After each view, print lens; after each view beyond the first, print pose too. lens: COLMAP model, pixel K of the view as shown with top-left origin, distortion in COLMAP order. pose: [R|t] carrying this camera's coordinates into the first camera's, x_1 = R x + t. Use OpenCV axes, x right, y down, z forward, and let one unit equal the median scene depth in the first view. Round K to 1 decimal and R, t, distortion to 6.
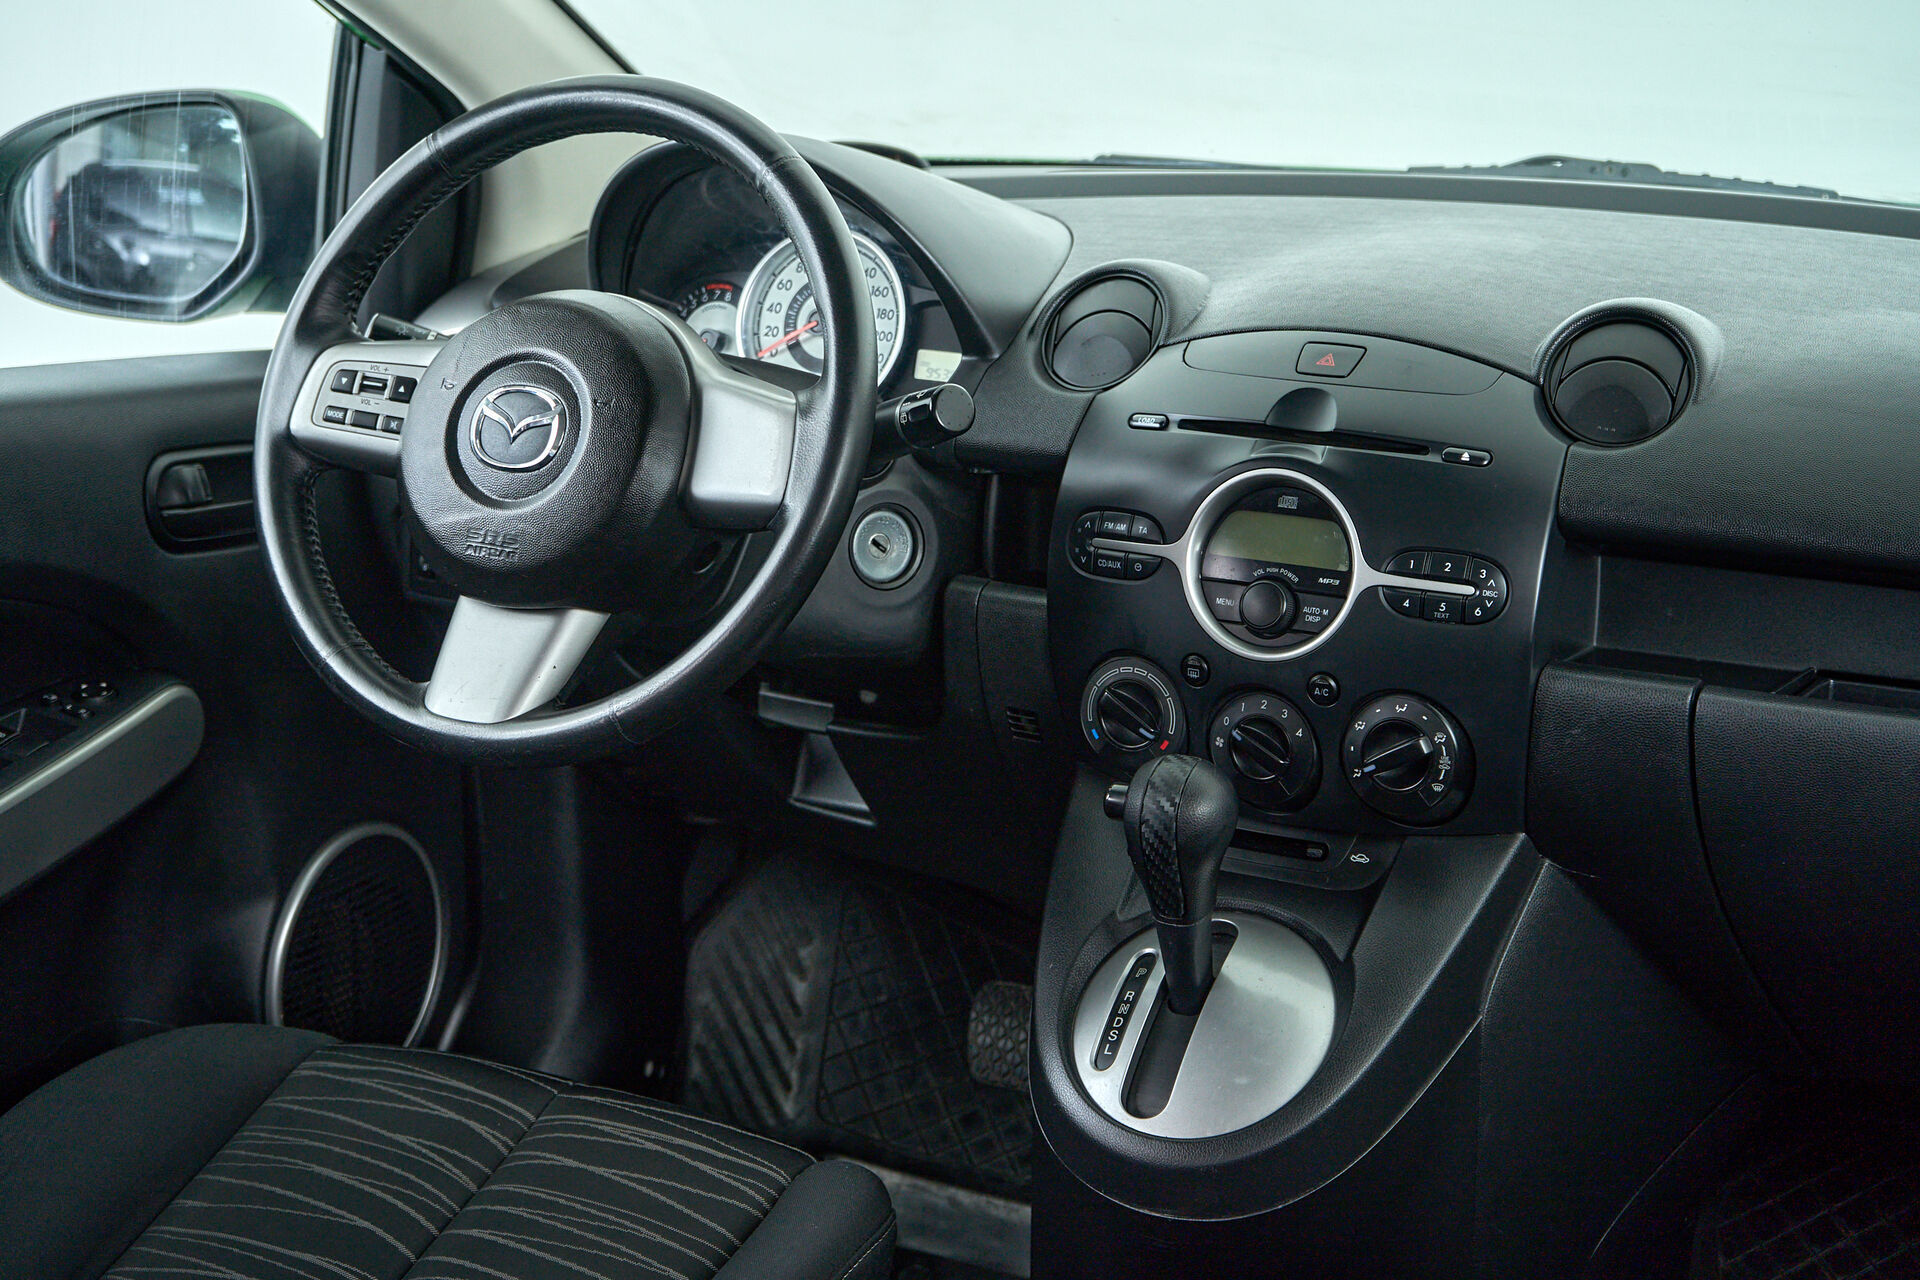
lens RADIAL K [[3251.3, 0, 955.3], [0, 3251.3, 652.8], [0, 0, 1]] dist [0.023441, 0.000000]
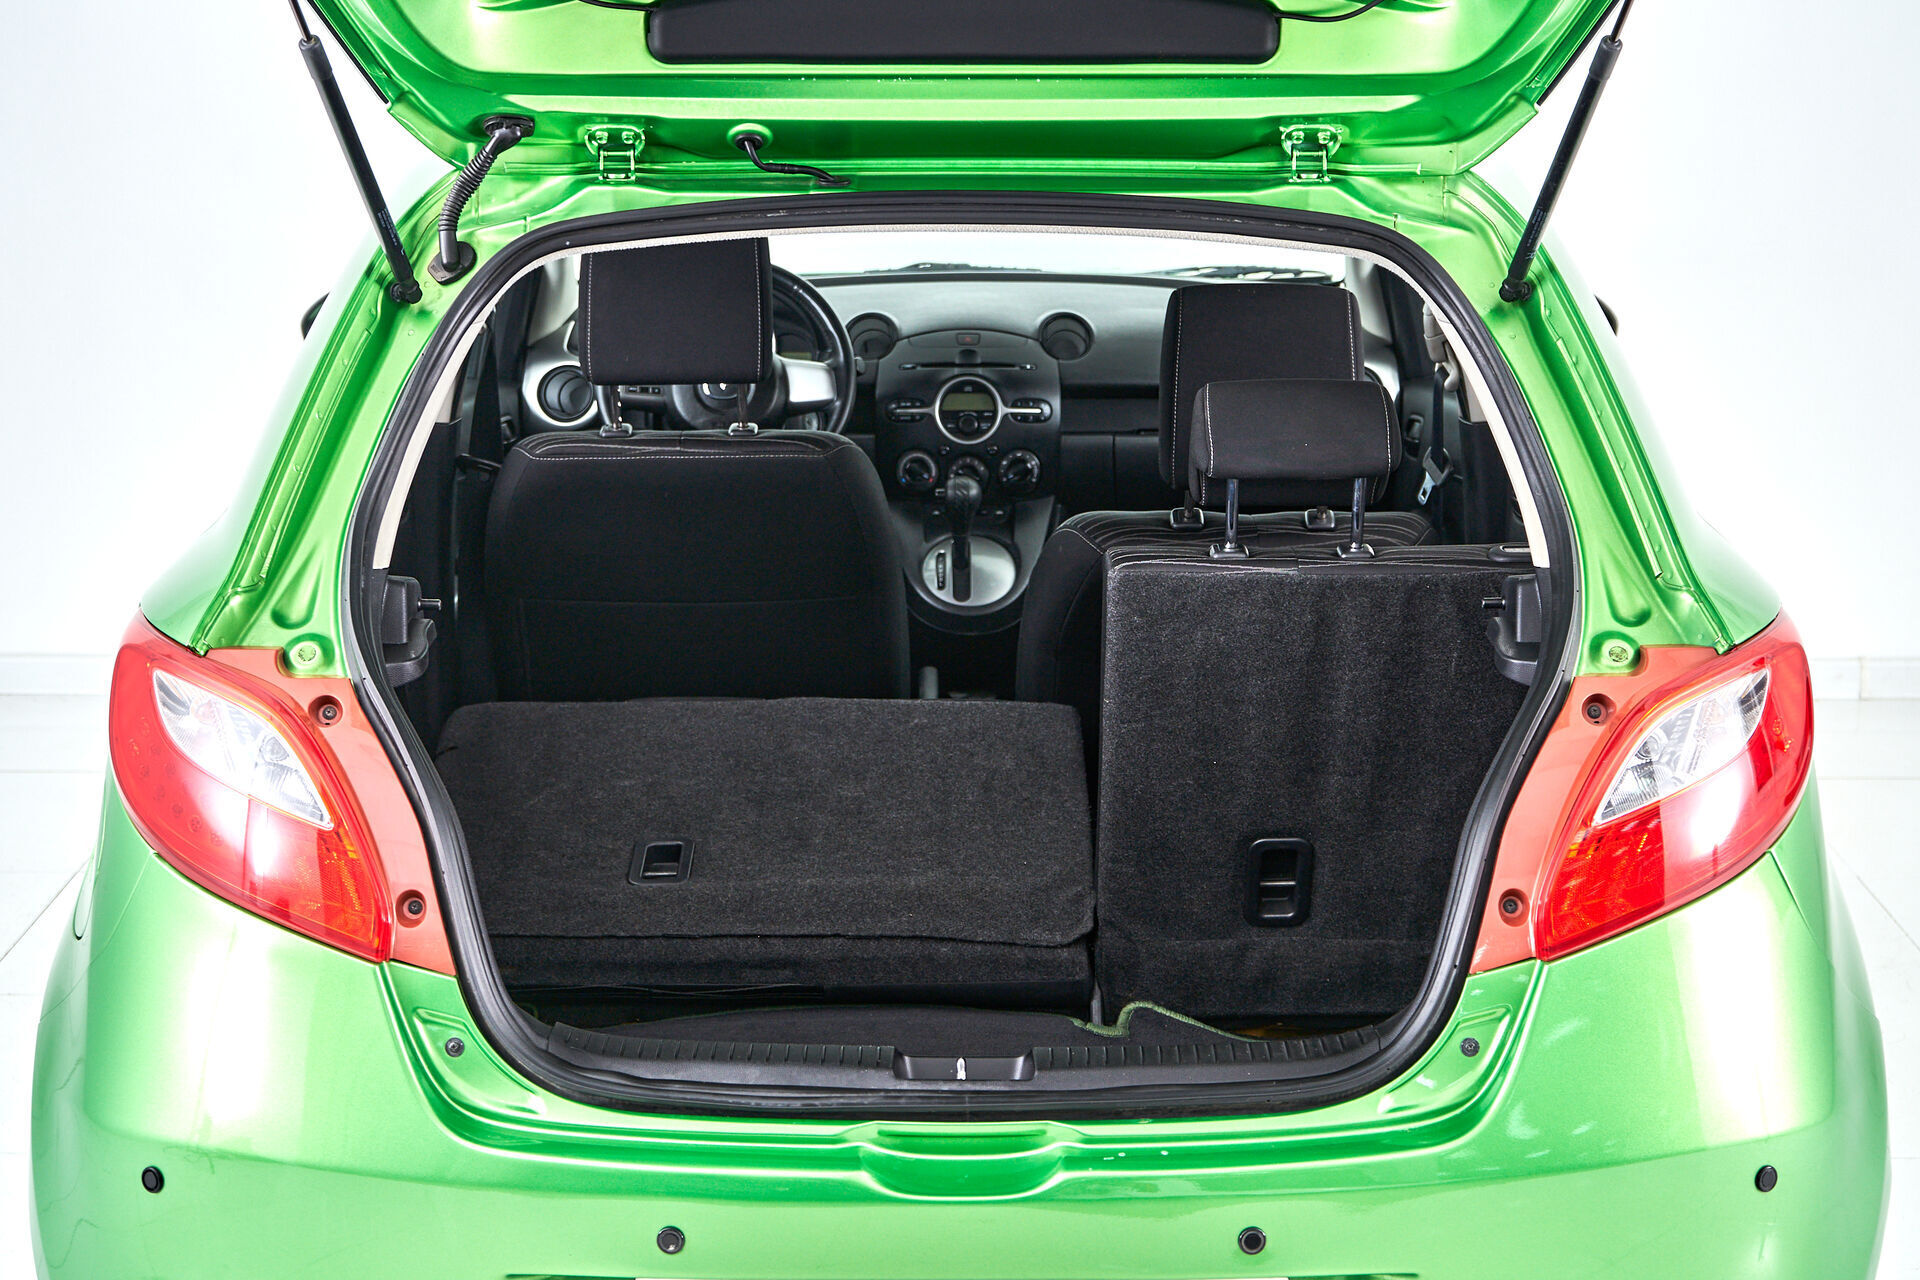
lens RADIAL K [[3161.4, 0, 956.0], [0, 3161.4, 643.0], [0, 0, 1]] dist [0.006261, 0.000000]
pose [[0.875217, -0.120340, 0.468523, -1.216103], [0.133021, 0.991095, 0.006074, 0.154389], [-0.465081, 0.057007, 0.883430, -1.414818]]
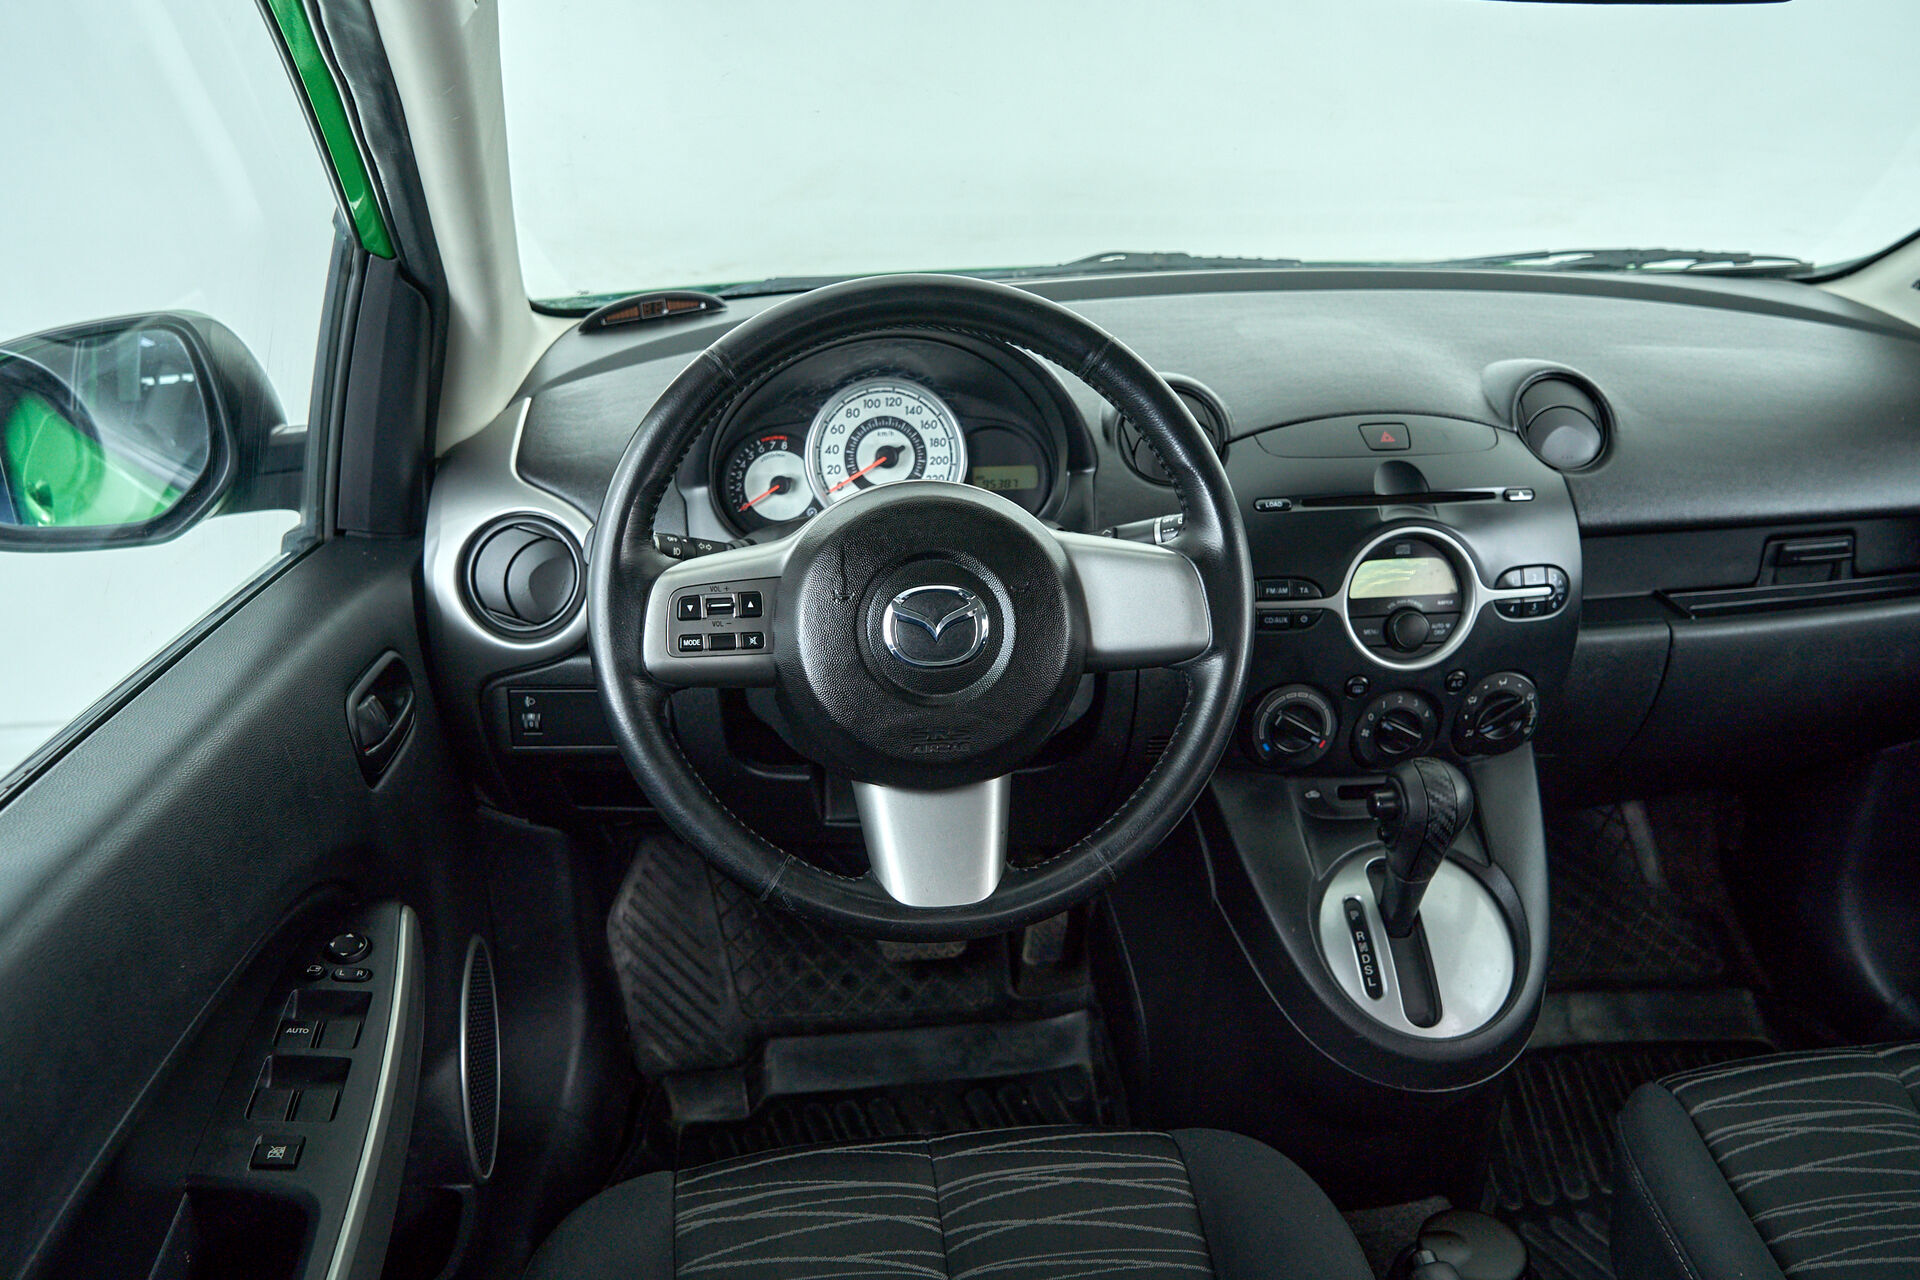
lens RADIAL K [[1574.3, 0, 961.9], [0, 1574.3, 645.4], [0, 0, 1]] dist [0.011315, 0.010369]
pose [[0.803826, -0.231058, 0.548157, -0.399368], [0.160382, 0.971538, 0.174333, -0.147250], [-0.572836, -0.052218, 0.818005, 0.563655]]
